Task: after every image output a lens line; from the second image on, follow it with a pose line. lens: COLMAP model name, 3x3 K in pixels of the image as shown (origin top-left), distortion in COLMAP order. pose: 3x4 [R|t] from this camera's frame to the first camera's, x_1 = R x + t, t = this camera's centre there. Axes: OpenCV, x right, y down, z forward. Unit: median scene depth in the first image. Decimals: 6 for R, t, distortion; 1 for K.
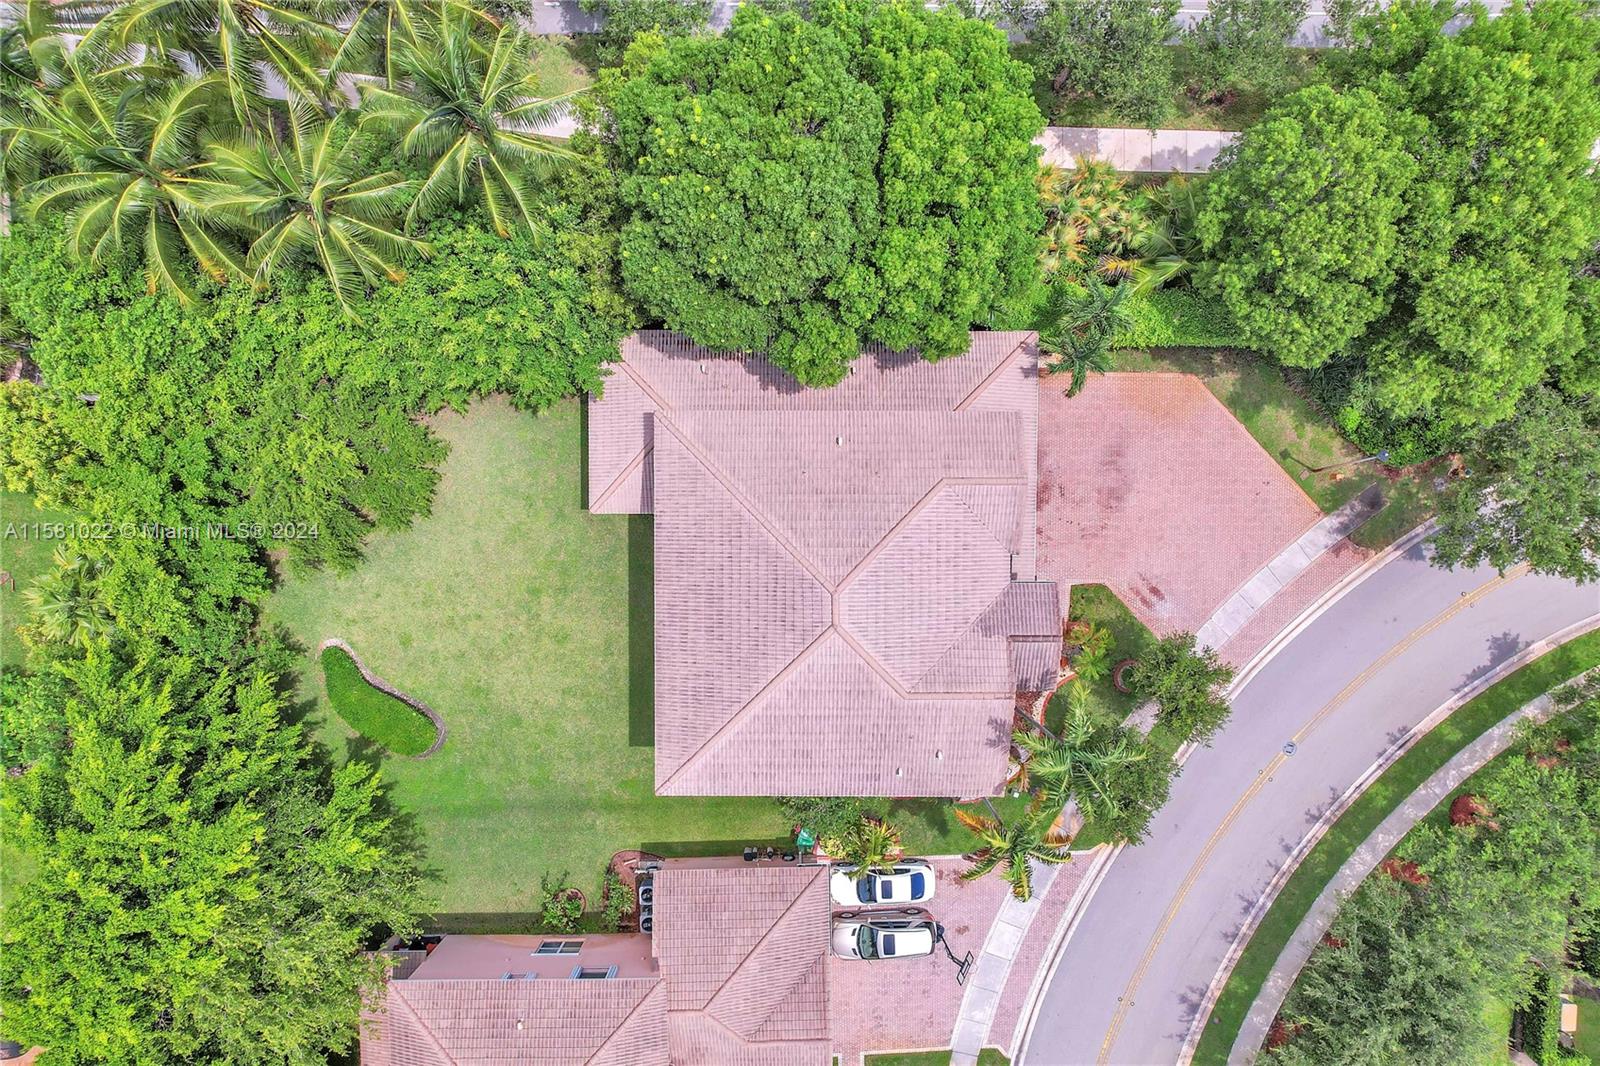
lens RADIAL K [[1007.0, 0, 829.5], [0, 1007.0, 533.0], [0, 0, 1]] dist [-0.062106, 0.056338]
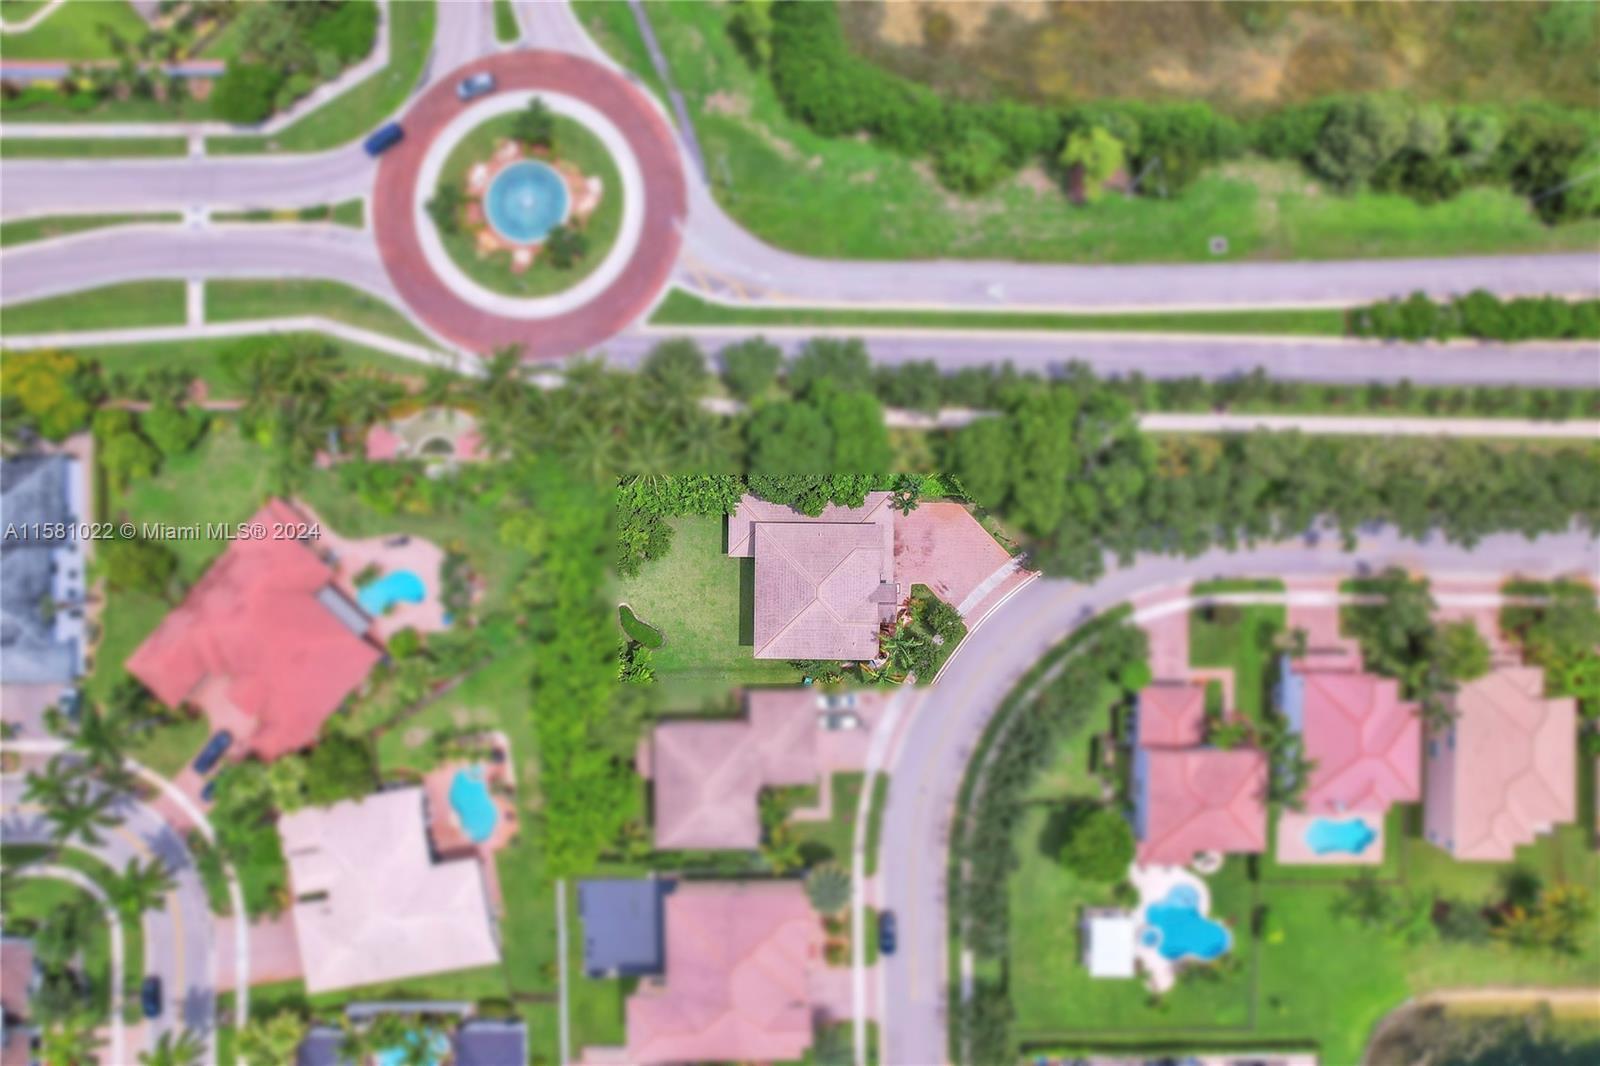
lens RADIAL K [[1007.0, 0, 829.5], [0, 1007.0, 533.0], [0, 0, 1]] dist [-0.062106, 0.056338]
pose [[0.999917, 0.008293, -0.009882, 0.056112], [-0.008128, 0.999829, 0.016624, -0.123369], [0.010018, -0.016542, 0.999813, -1.613637]]
